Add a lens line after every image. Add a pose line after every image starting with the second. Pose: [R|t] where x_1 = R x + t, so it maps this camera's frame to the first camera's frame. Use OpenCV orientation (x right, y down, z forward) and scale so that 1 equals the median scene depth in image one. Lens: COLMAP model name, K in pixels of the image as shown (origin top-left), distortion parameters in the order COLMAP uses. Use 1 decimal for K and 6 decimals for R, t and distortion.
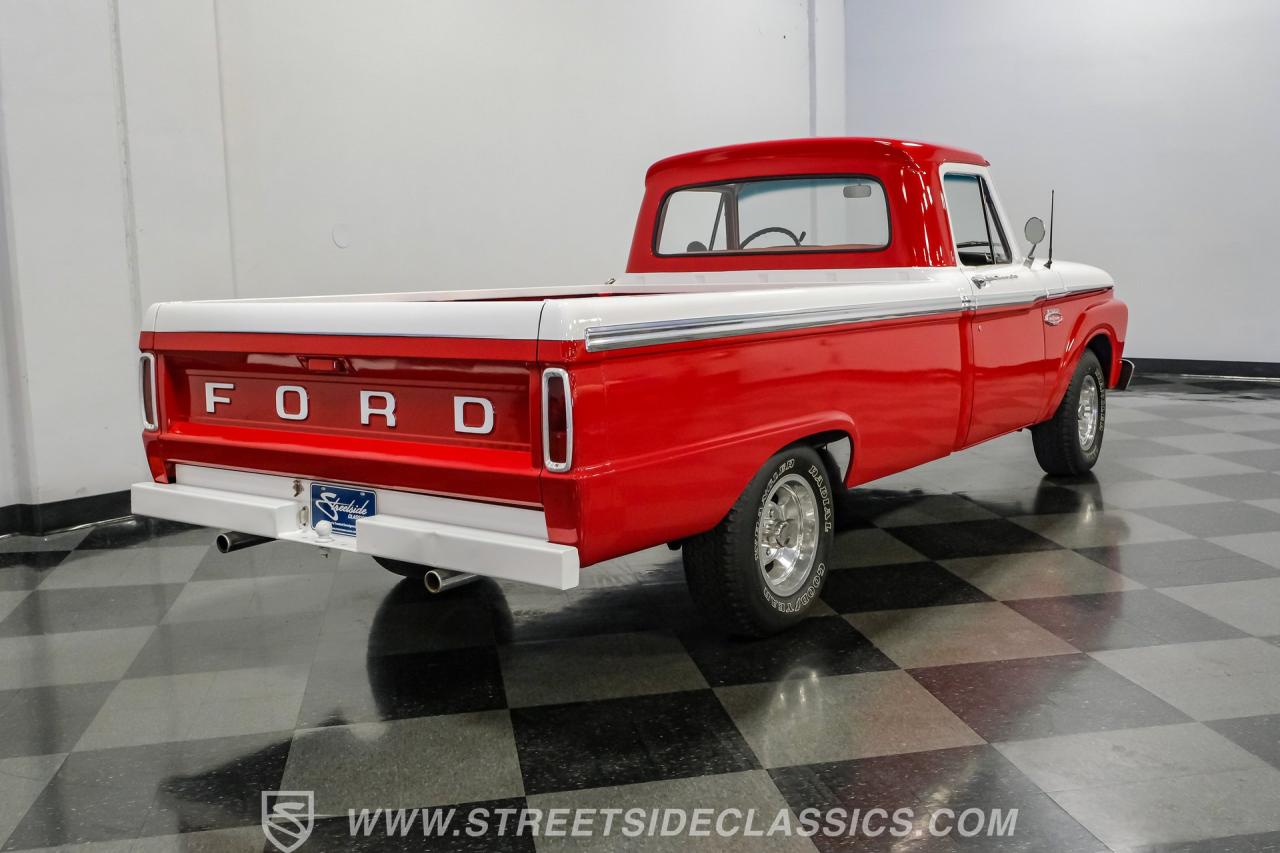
lens RADIAL K [[1277.0, 0, 640.0], [0, 1277.0, 426.5], [0, 0, 1]] dist [-0.006464, -0.016578]
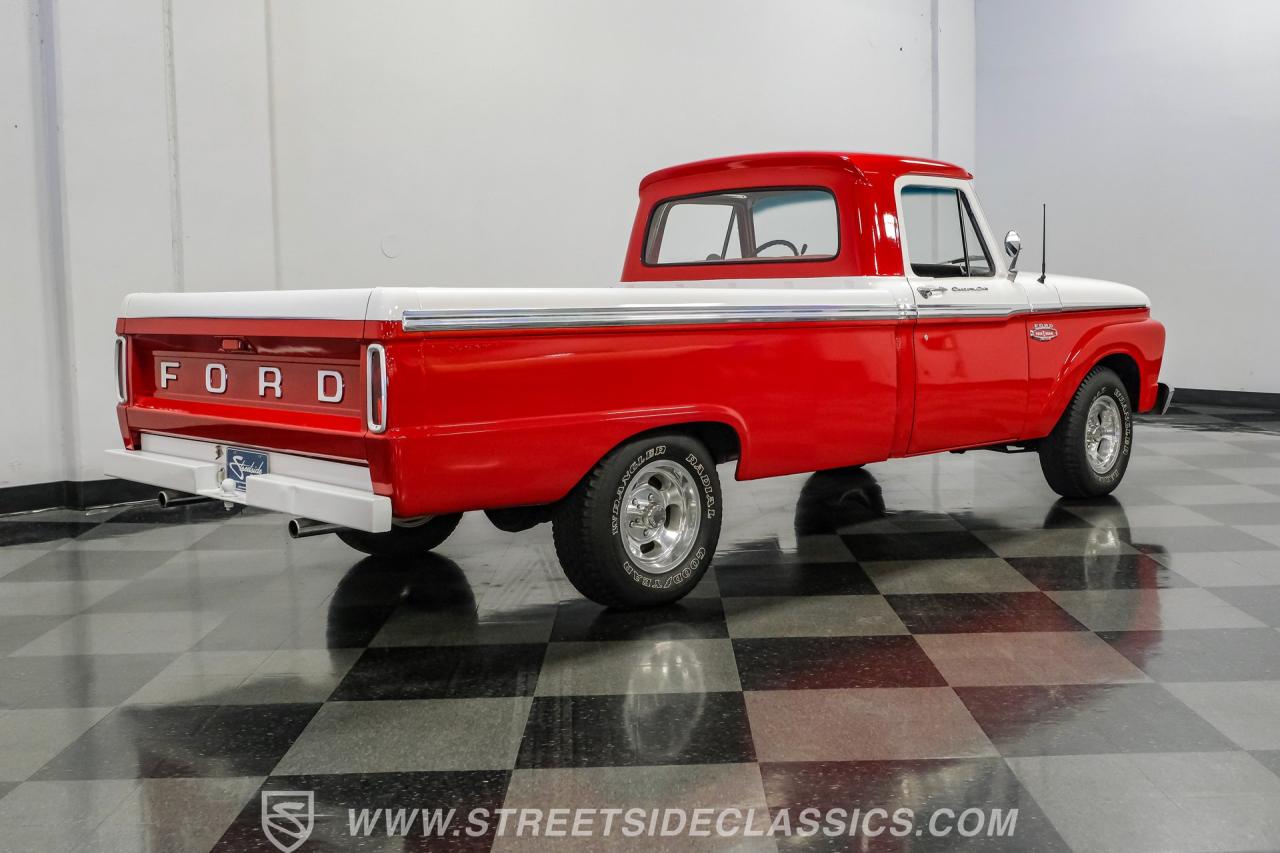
lens RADIAL K [[1422.7, 0, 640.0], [0, 1422.7, 426.5], [0, 0, 1]] dist [-0.022195, 0.003708]
pose [[0.984488, 0.031298, -0.172637, 0.242818], [-0.037171, 0.998831, -0.030893, 0.037240], [0.171469, 0.036831, 0.984501, -0.148942]]
